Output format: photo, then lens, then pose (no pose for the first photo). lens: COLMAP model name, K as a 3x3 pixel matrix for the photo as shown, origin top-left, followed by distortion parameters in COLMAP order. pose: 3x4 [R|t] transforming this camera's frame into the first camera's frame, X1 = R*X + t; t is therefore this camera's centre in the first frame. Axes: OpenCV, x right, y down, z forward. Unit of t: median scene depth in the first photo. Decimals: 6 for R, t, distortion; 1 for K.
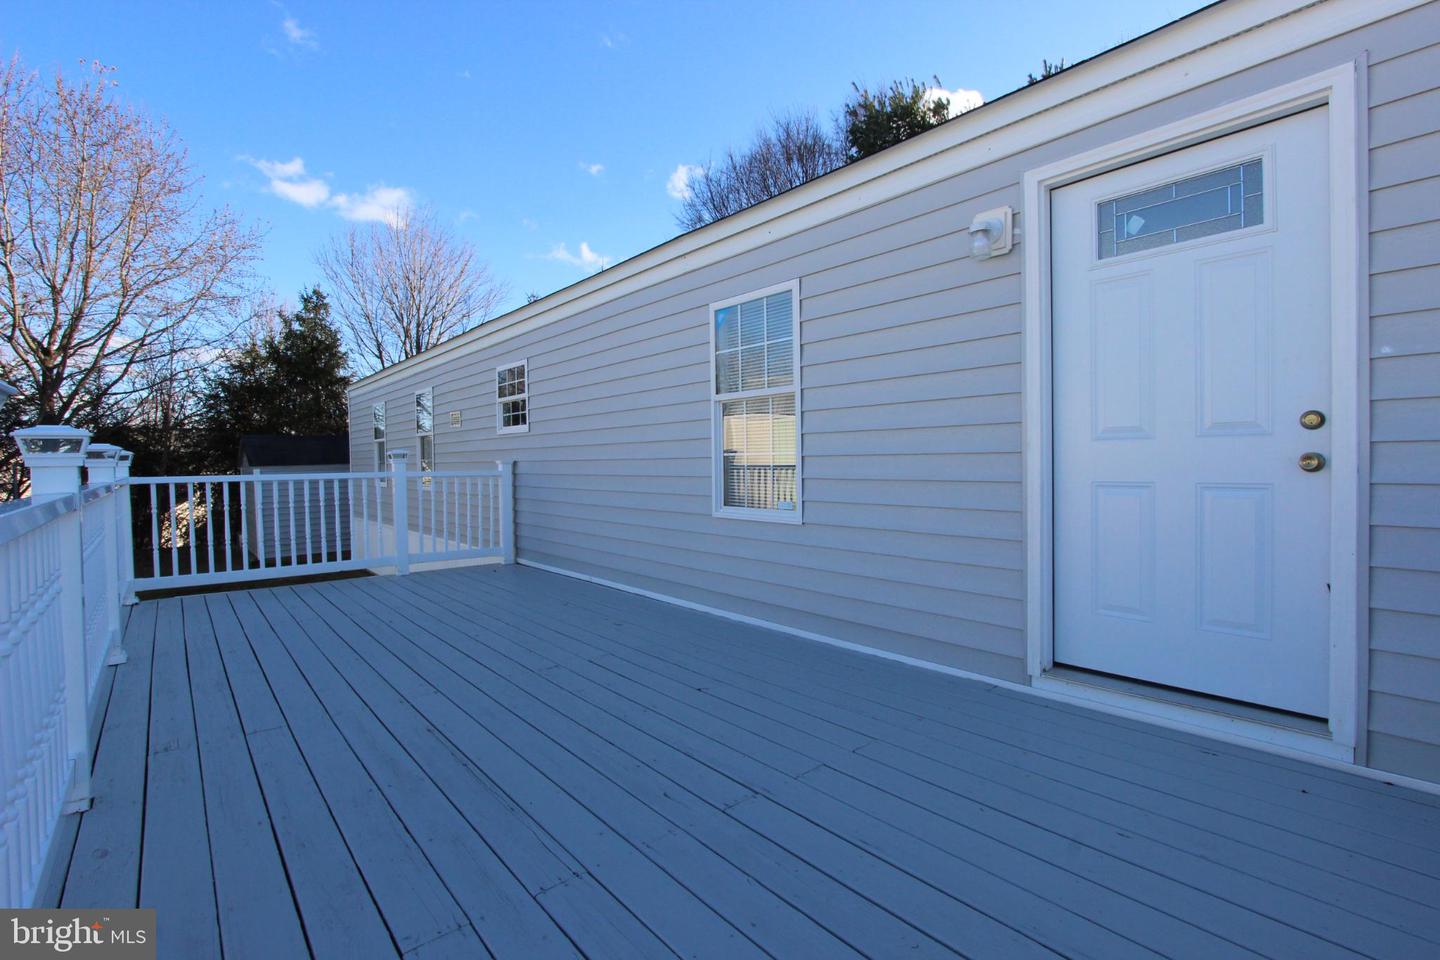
lens RADIAL K [[669.6, 0, 721.4], [0, 669.6, 476.9], [0, 0, 1]] dist [-0.019666, 0.003626]
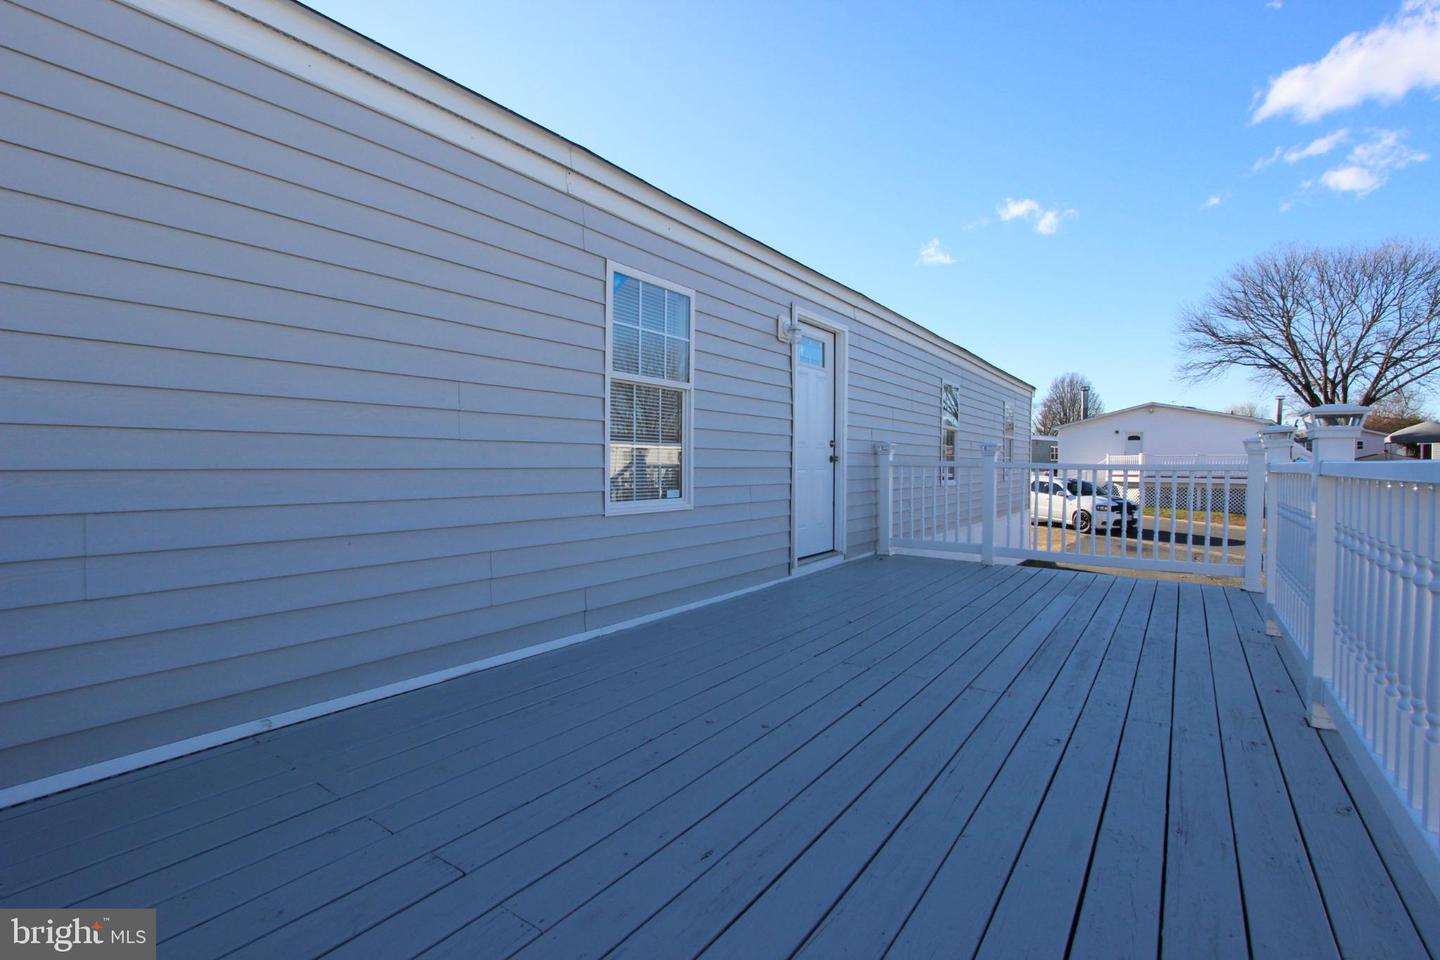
lens RADIAL K [[669.6, 0, 721.0], [0, 669.6, 480.3], [0, 0, 1]] dist [-0.019666, 0.003626]
pose [[-0.257060, -0.017592, 0.966235, -0.909620], [0.017612, 0.999583, 0.022885, -0.001927], [-0.966235, 0.022900, -0.256643, 1.149663]]
